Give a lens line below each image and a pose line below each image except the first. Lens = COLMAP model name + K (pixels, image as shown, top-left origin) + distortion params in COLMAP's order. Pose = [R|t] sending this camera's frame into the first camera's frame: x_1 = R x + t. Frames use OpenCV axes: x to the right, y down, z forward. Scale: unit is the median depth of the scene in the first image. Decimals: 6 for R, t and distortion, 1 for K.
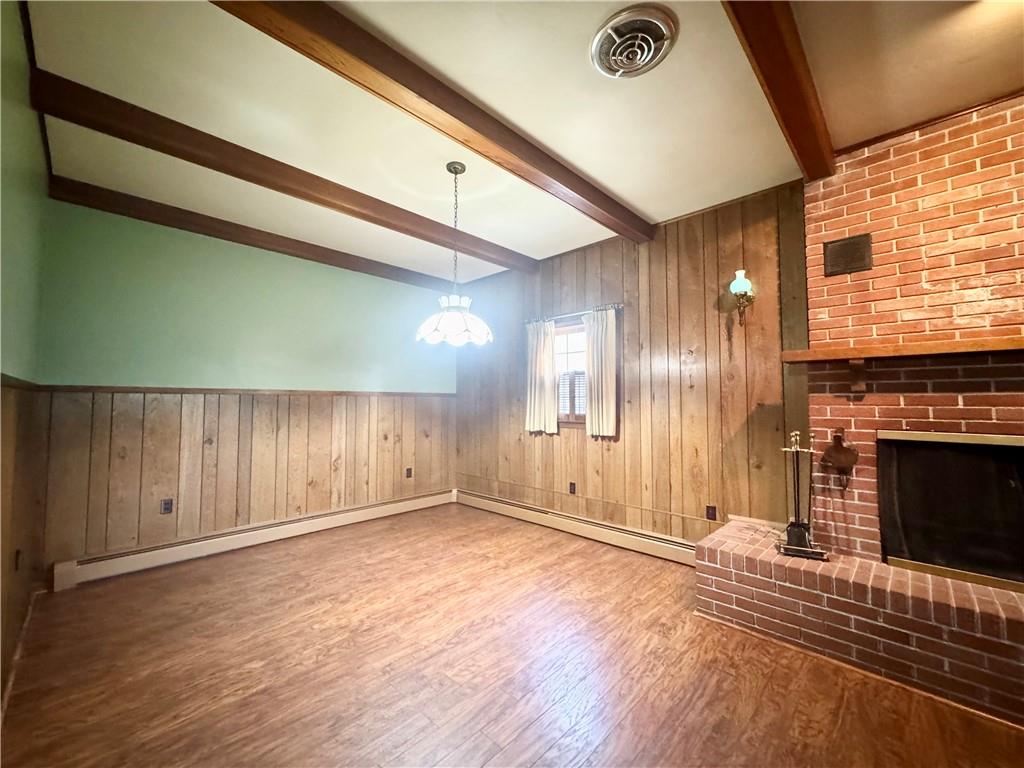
lens RADIAL K [[409.9, 0, 512.9], [0, 409.9, 382.2], [0, 0, 1]] dist [-0.002891, 0.000005]
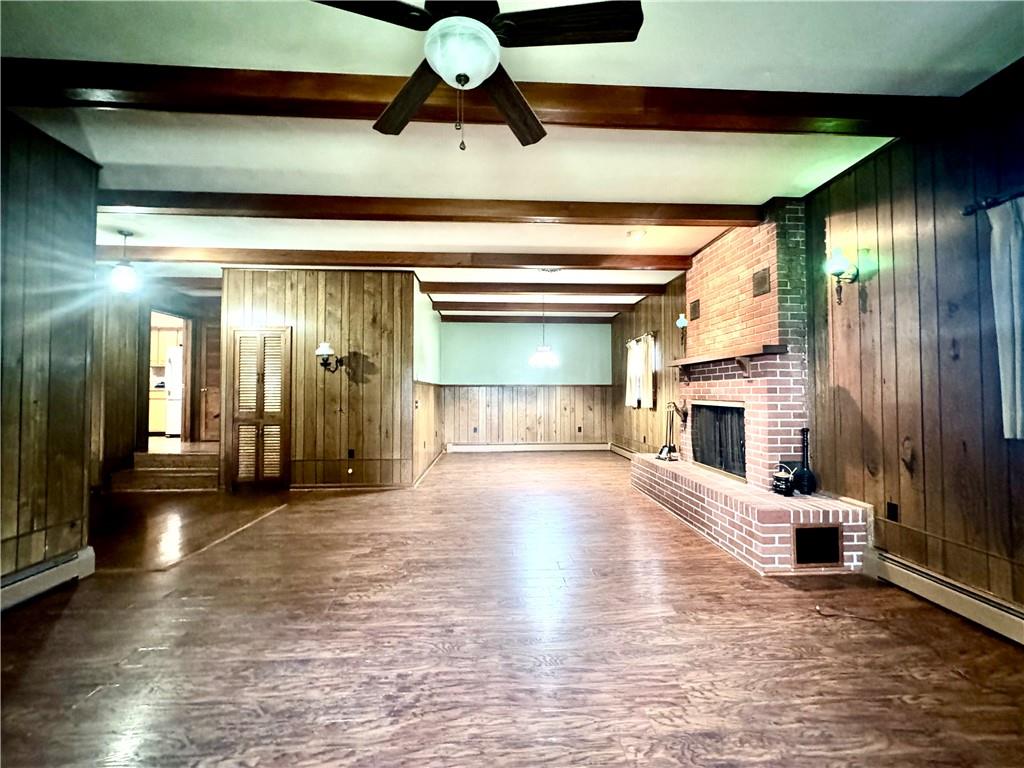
lens RADIAL K [[409.9, 0, 512.9], [0, 409.9, 382.2], [0, 0, 1]] dist [-0.002891, 0.000005]
pose [[0.731338, -0.020663, -0.681702, 1.081762], [0.034357, 0.999388, 0.006566, -0.009566], [0.681149, -0.028223, 0.731600, -0.720035]]
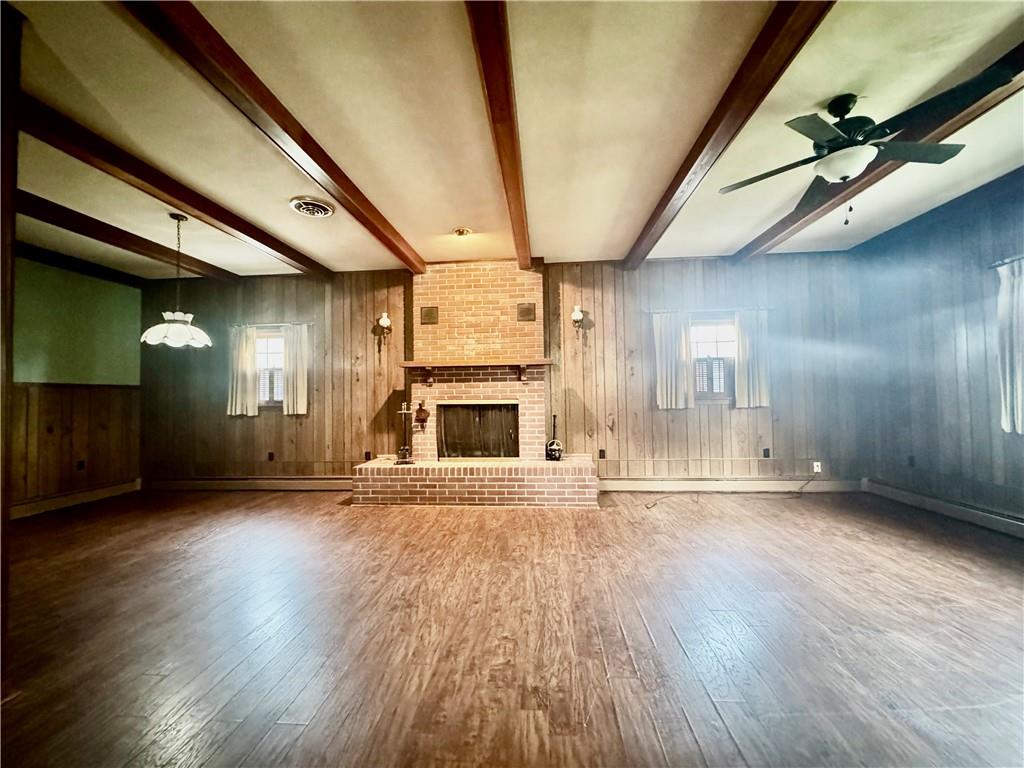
lens RADIAL K [[409.9, 0, 512.9], [0, 409.9, 382.2], [0, 0, 1]] dist [-0.002891, 0.000005]
pose [[0.771900, 0.006980, 0.635706, -0.110092], [-0.012970, 0.999905, 0.004769, 0.004253], [-0.635612, -0.011926, 0.771916, -0.600629]]
